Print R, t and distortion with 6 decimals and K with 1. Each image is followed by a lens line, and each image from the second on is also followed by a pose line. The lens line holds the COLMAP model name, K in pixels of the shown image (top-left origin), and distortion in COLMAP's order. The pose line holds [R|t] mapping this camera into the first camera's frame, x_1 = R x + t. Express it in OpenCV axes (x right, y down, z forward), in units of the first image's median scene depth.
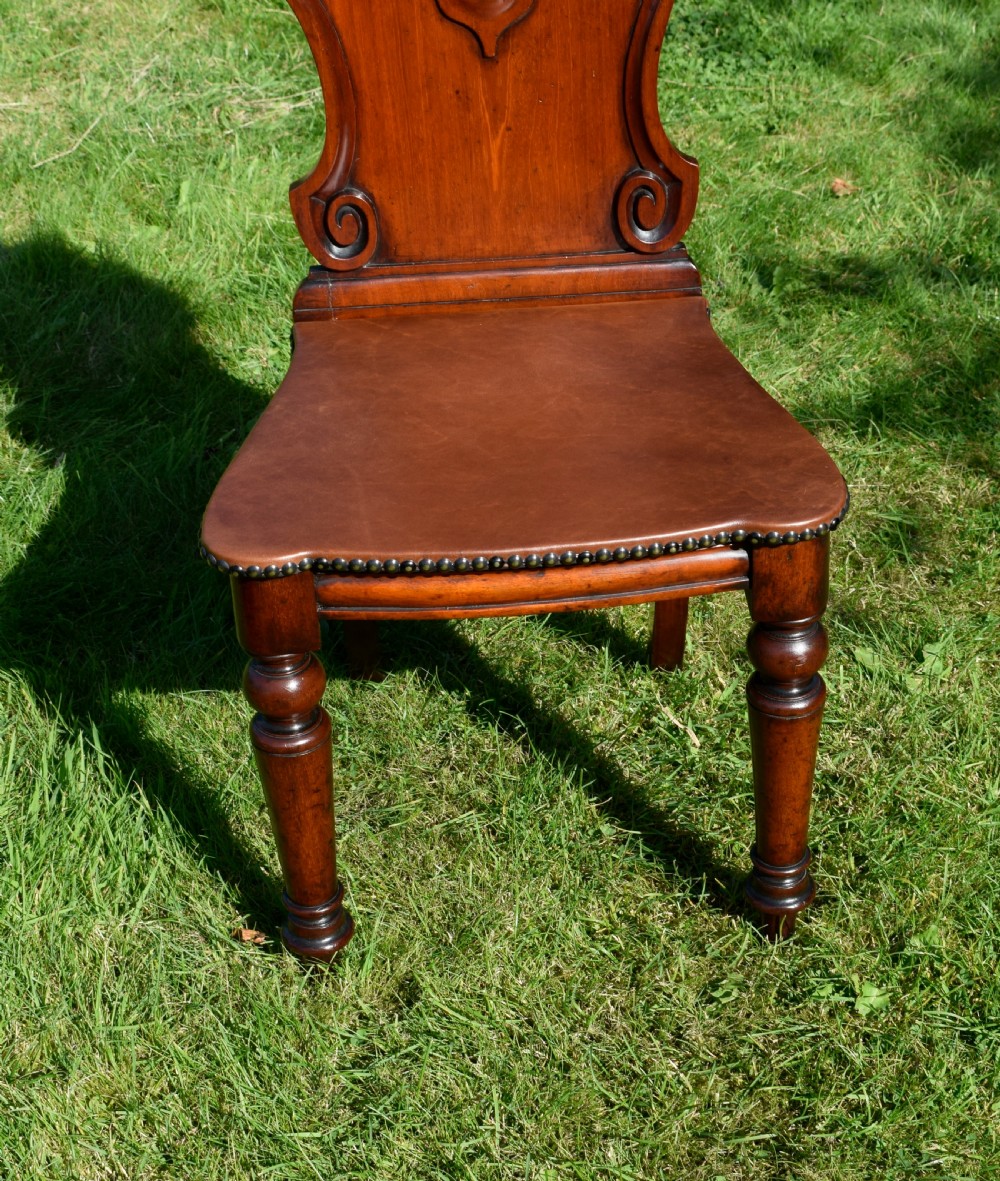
lens RADIAL K [[2252.5, 0, 548.5], [0, 2252.5, 591.3], [0, 0, 1]] dist [0.000620, -0.035963]
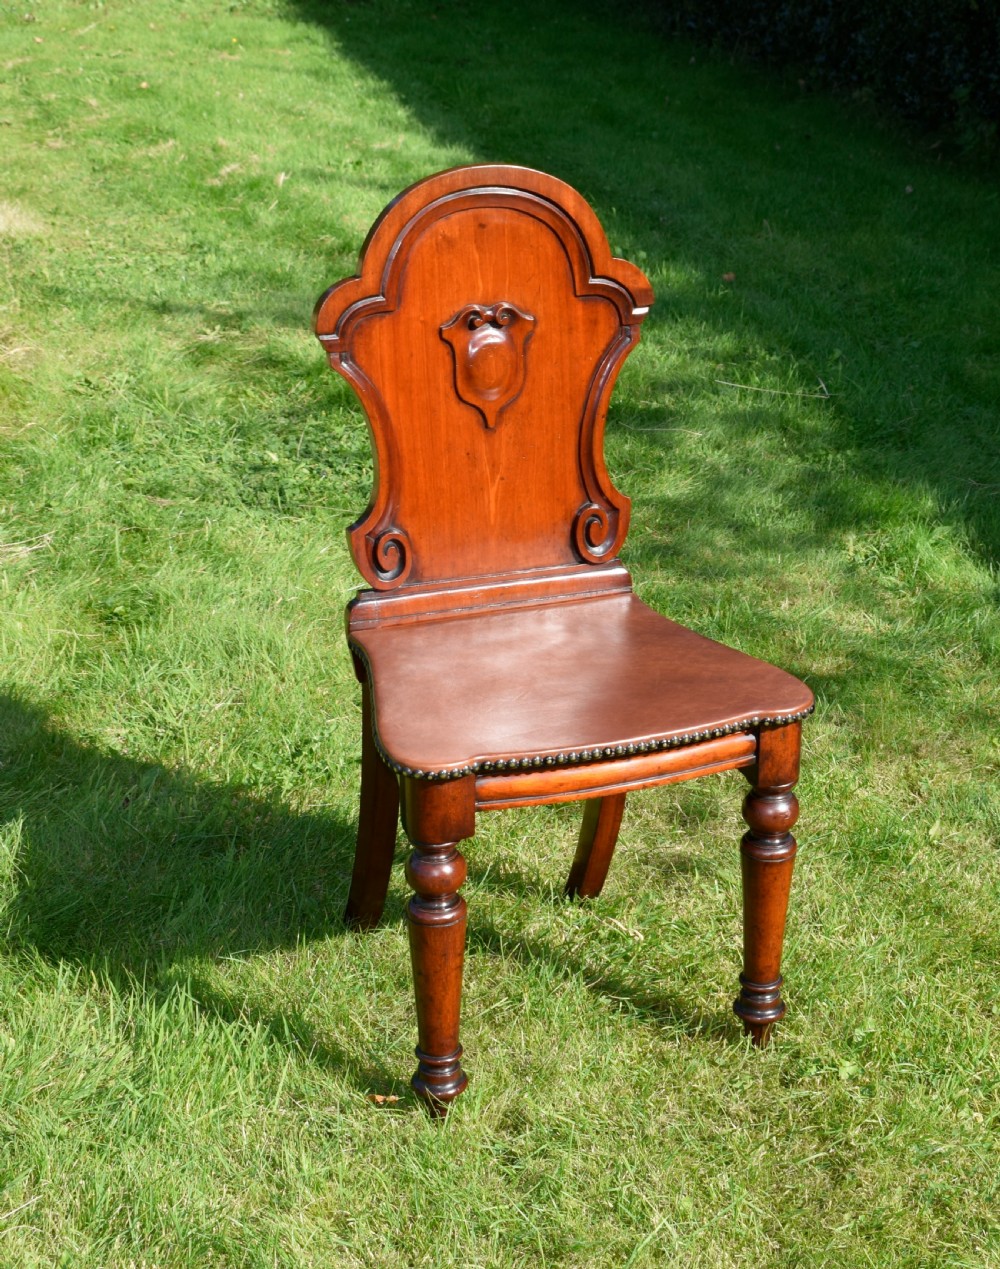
lens RADIAL K [[2357.4, 0, 622.0], [0, 2357.4, 631.6], [0, 0, 1]] dist [-0.033592, 0.098154]
pose [[0.942747, -0.074885, 0.324993, -0.332188], [0.140453, 0.972985, -0.183232, 0.126664], [-0.302492, 0.218388, 0.927796, -0.271635]]
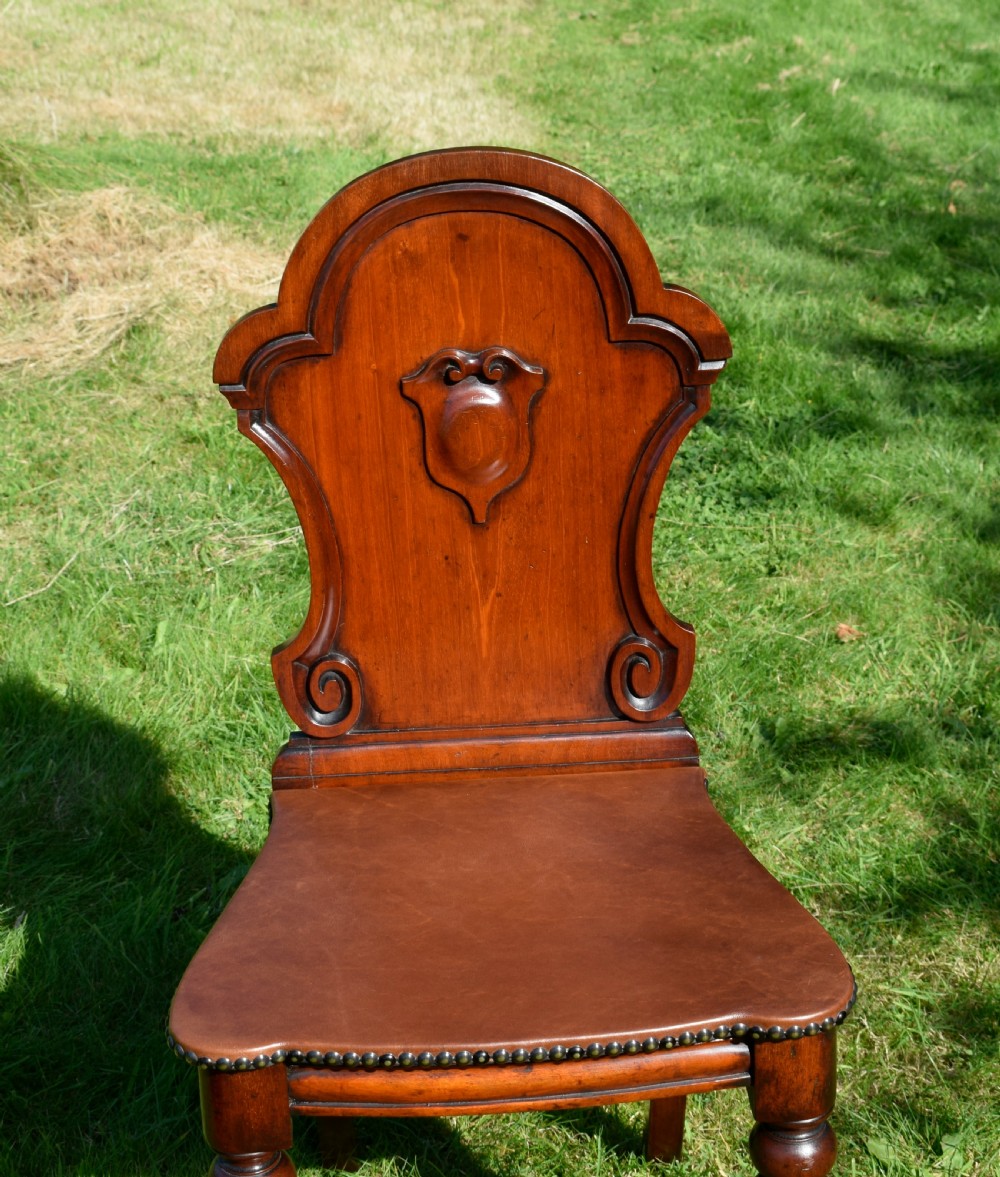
lens RADIAL K [[2410.7, 0, 498.6], [0, 2410.7, 572.9], [0, 0, 1]] dist [-0.008810, -0.004995]
pose [[0.999824, 0.006424, -0.017607, 0.000370], [-0.009604, 0.982314, -0.186994, -0.015743], [0.016094, 0.187130, 0.982203, -0.017474]]
